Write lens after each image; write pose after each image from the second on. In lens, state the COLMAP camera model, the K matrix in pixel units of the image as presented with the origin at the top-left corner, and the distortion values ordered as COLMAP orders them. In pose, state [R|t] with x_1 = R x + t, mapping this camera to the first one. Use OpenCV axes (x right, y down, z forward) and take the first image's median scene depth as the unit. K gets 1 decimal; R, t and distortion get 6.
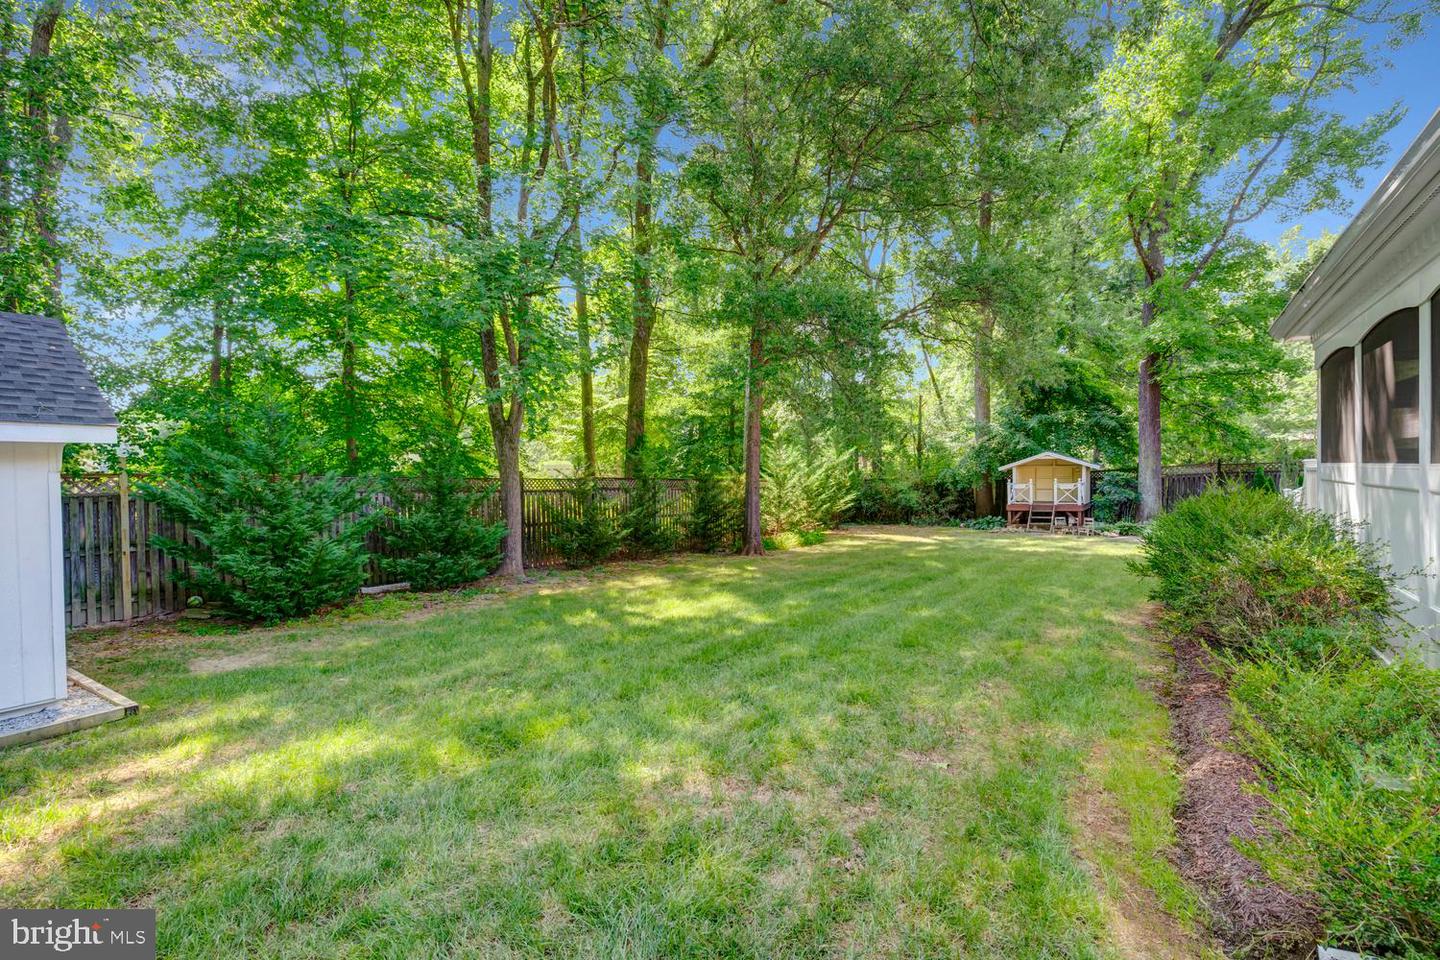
lens RADIAL K [[695.2, 0, 720.0], [0, 695.2, 480.0], [0, 0, 1]] dist [0.001918, 0.000390]
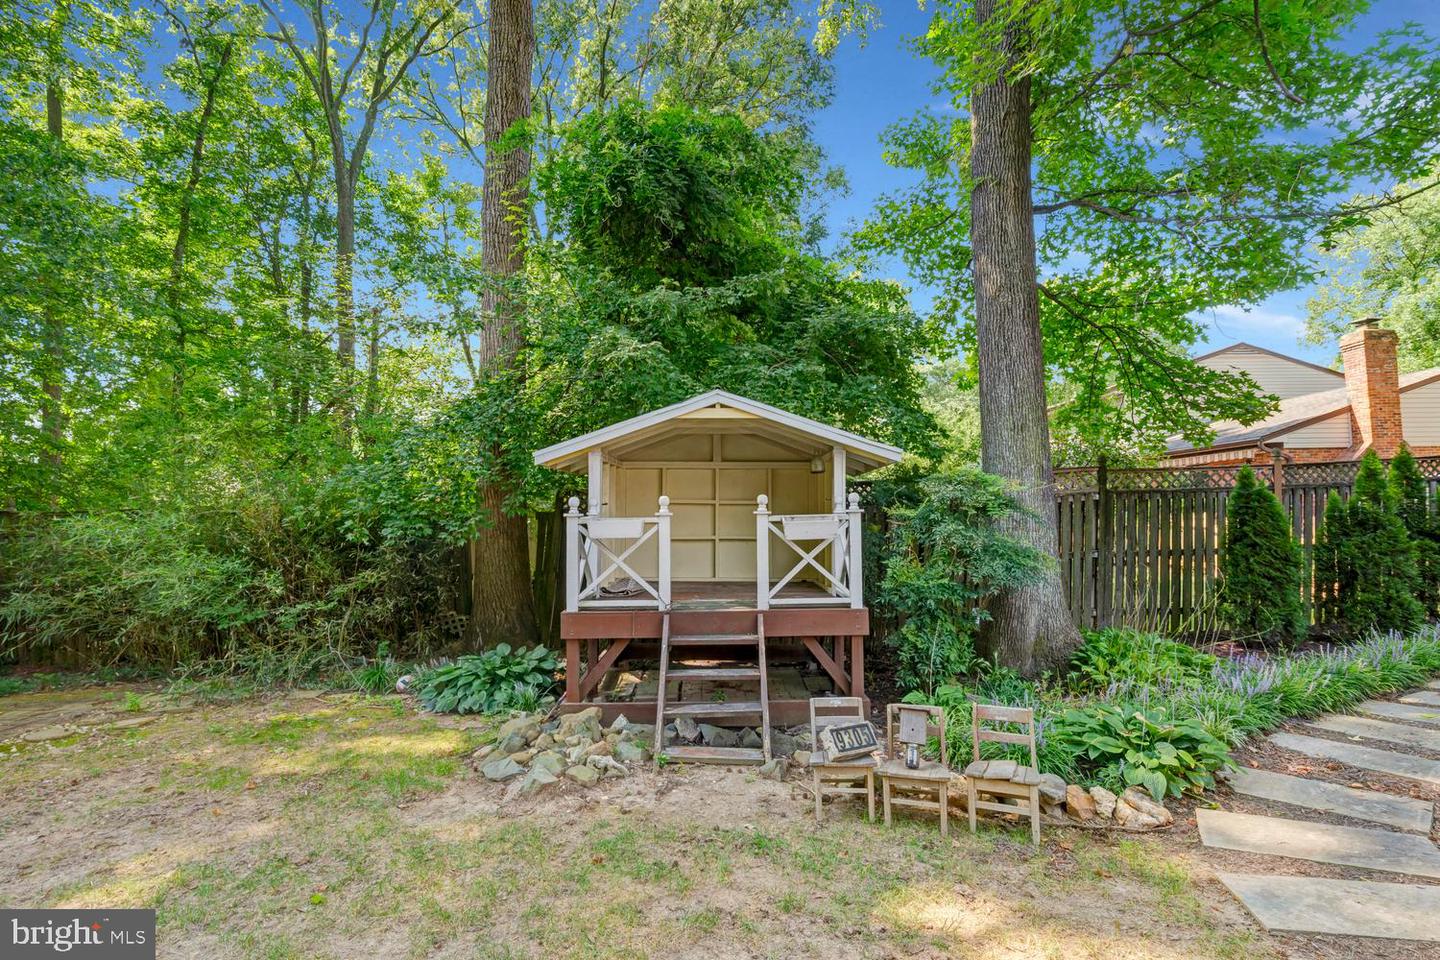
lens RADIAL K [[695.2, 0, 720.0], [0, 695.2, 480.0], [0, 0, 1]] dist [0.001918, 0.000390]
pose [[0.832713, 0.038141, 0.552390, 0.302885], [-0.003571, 0.997974, -0.063524, 0.006905], [-0.553693, 0.050925, 0.831162, 0.720575]]
